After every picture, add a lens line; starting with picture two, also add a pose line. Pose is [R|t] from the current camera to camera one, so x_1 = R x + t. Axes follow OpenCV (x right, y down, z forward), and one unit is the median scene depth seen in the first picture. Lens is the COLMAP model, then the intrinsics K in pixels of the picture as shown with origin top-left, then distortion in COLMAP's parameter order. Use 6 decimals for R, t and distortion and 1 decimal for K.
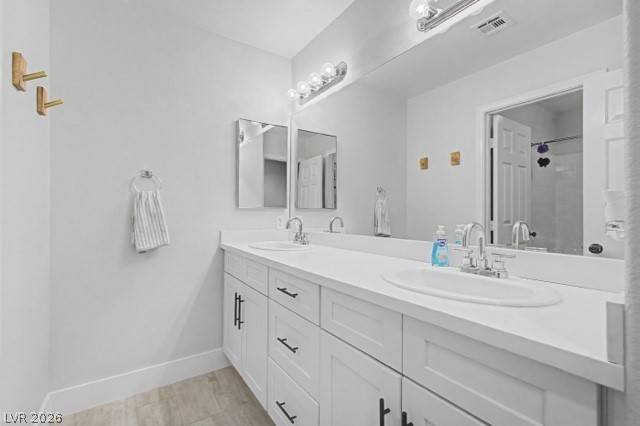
lens RADIAL K [[289.9, 0, 319.8], [0, 289.9, 212.8], [0, 0, 1]] dist [-0.004020, -0.000153]
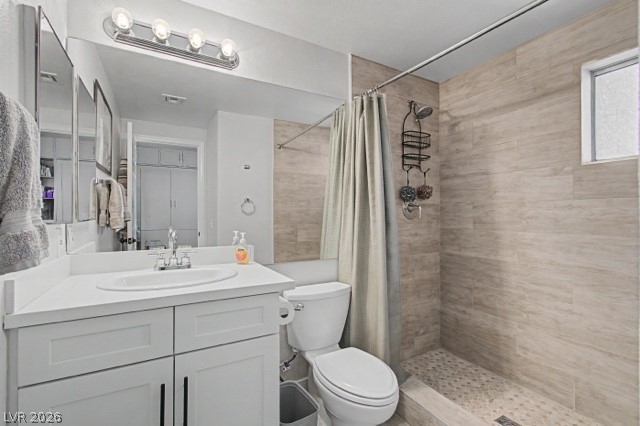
lens RADIAL K [[289.9, 0, 319.6], [0, 289.9, 214.3], [0, 0, 1]] dist [-0.004020, -0.000153]
pose [[0.083557, 0.001401, 0.996502, -0.756939], [-0.004073, 0.999991, -0.001064, -0.045924], [-0.996495, -0.003970, 0.083562, 0.218807]]
